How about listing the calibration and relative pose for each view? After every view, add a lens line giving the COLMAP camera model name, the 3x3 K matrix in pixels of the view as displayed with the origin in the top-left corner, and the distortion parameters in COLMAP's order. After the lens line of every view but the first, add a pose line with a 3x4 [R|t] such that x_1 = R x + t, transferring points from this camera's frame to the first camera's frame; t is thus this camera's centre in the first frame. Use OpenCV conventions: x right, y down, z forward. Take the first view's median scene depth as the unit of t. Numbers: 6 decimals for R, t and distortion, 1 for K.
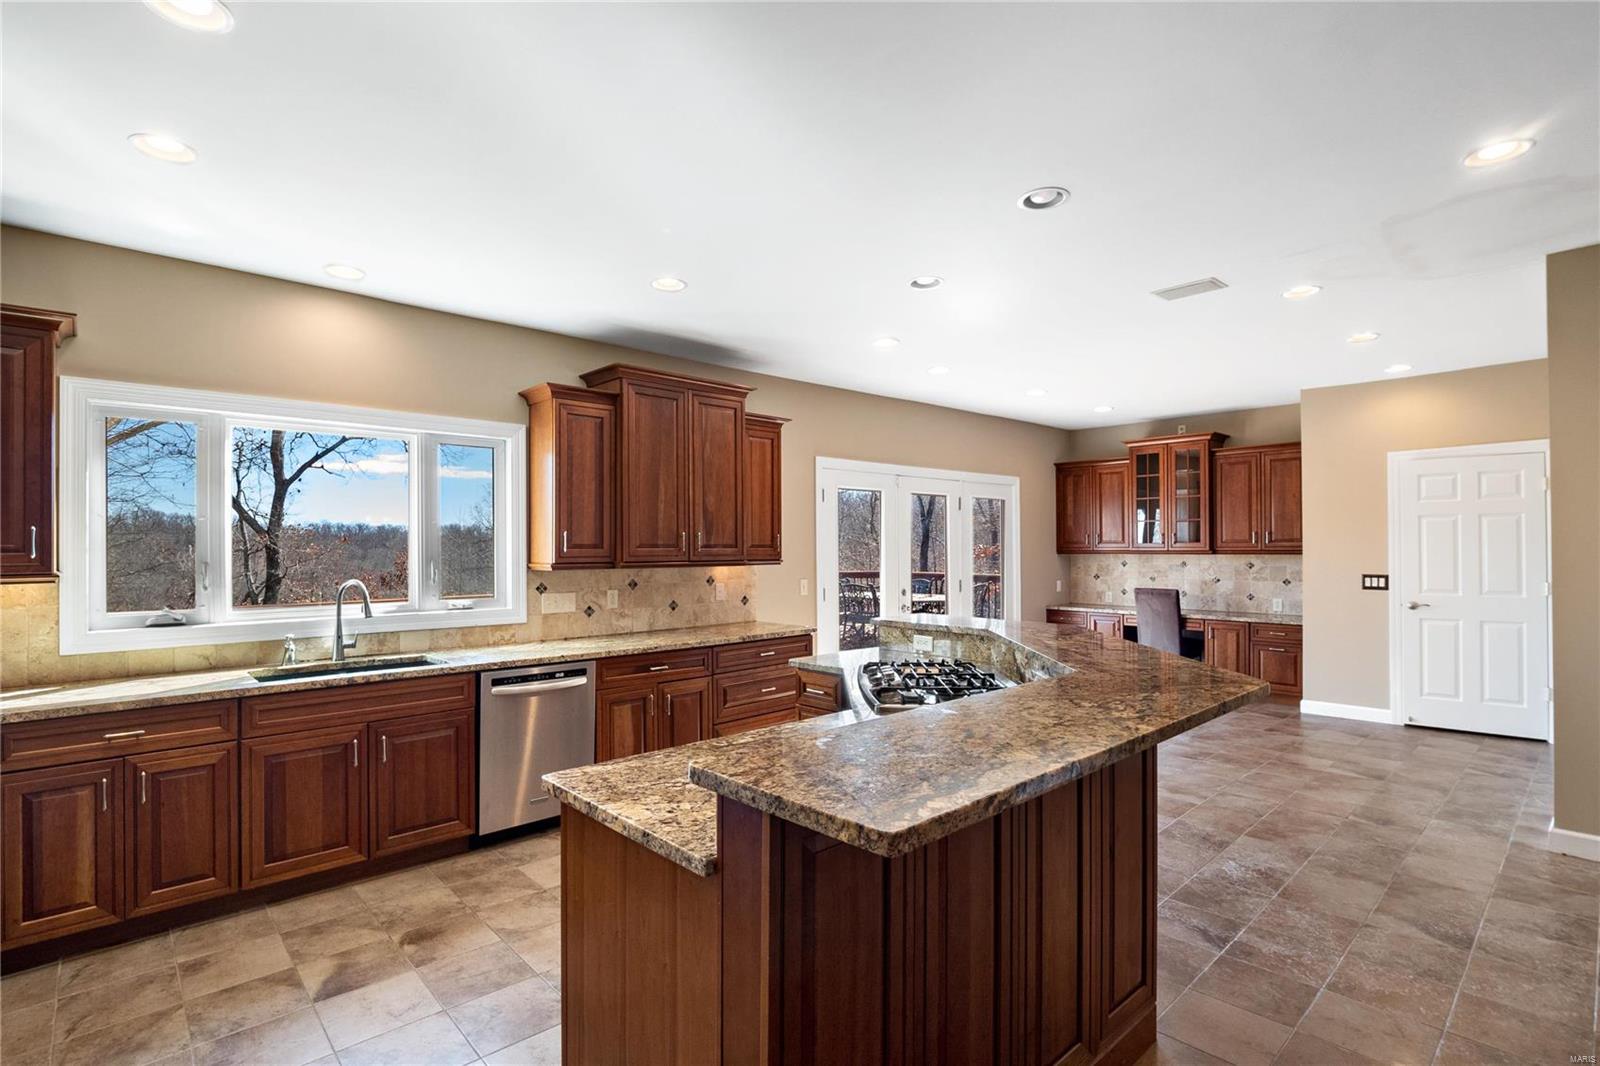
lens RADIAL K [[766.0, 0, 789.4], [0, 766.0, 544.3], [0, 0, 1]] dist [-0.008248, 0.000628]
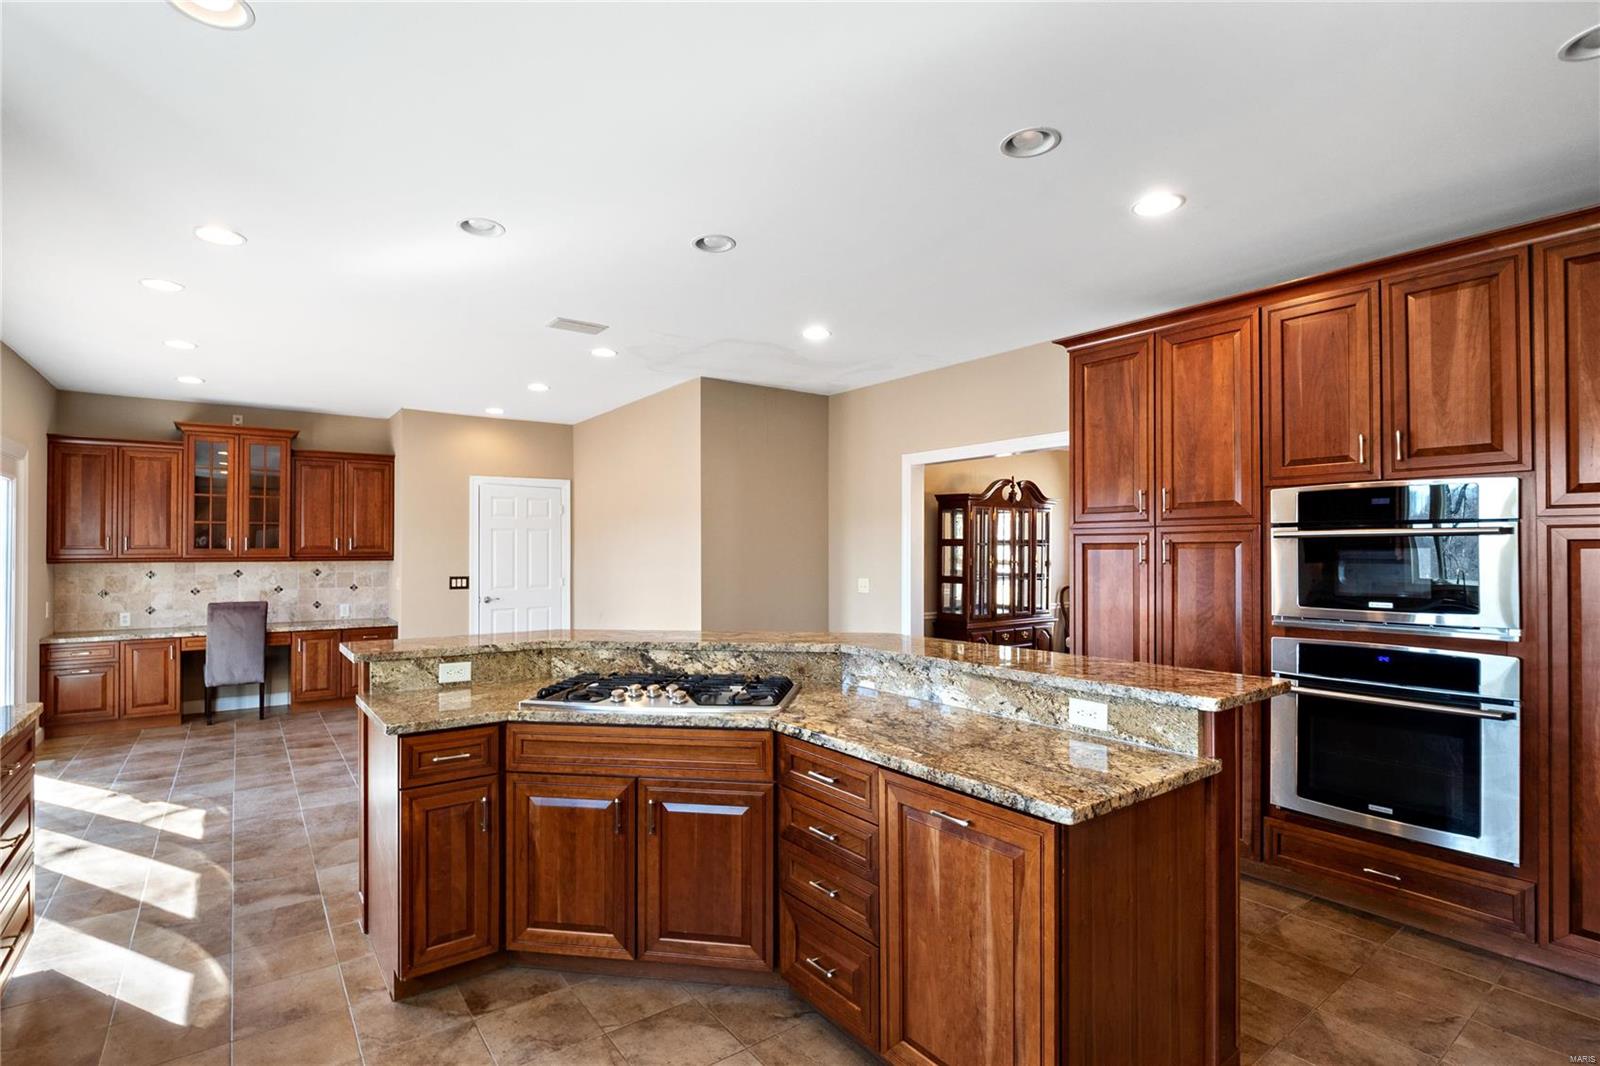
lens RADIAL K [[766.0, 0, 783.4], [0, 766.0, 542.2], [0, 0, 1]] dist [-0.008248, 0.000628]
pose [[0.118204, 0.014192, 0.992888, -0.299869], [-0.001478, 0.999899, -0.014117, 0.002017], [-0.992988, 0.000202, 0.118213, 0.295600]]
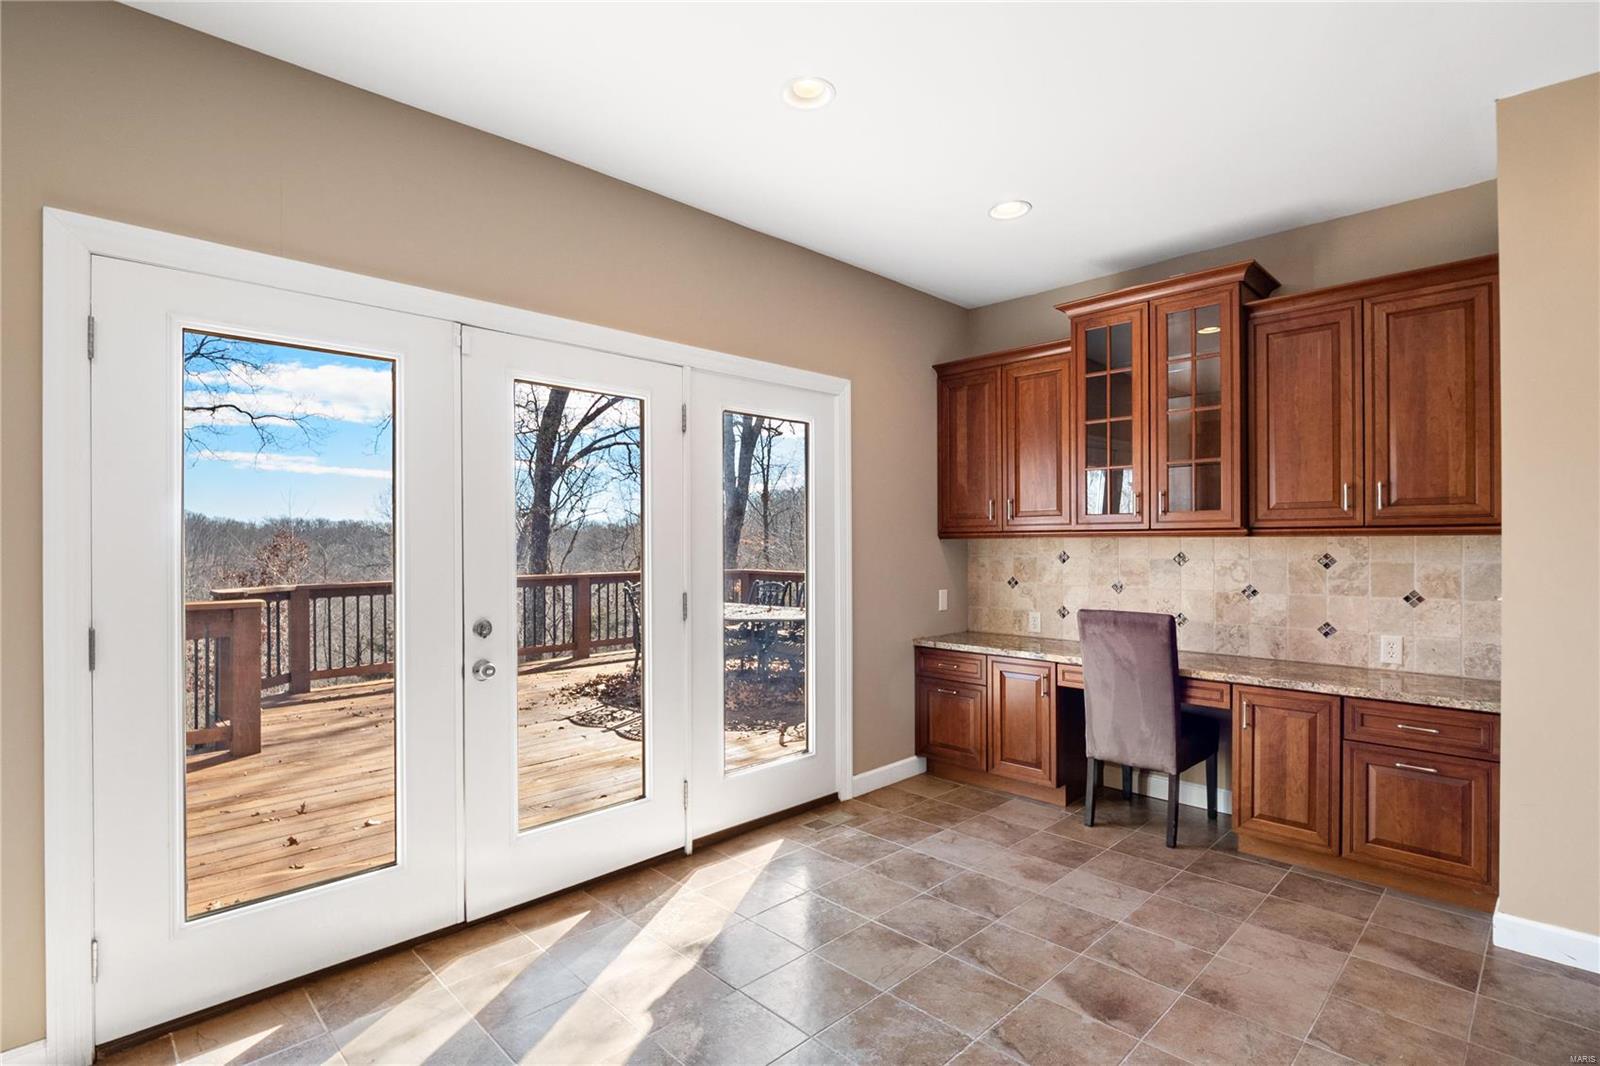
lens RADIAL K [[766.0, 0, 794.4], [0, 766.0, 541.4], [0, 0, 1]] dist [-0.008248, 0.000628]
pose [[0.999413, 0.001543, 0.034233, 0.271595], [-0.001566, 0.999999, 0.000645, 0.016368], [-0.034232, -0.000698, 0.999414, 0.559418]]
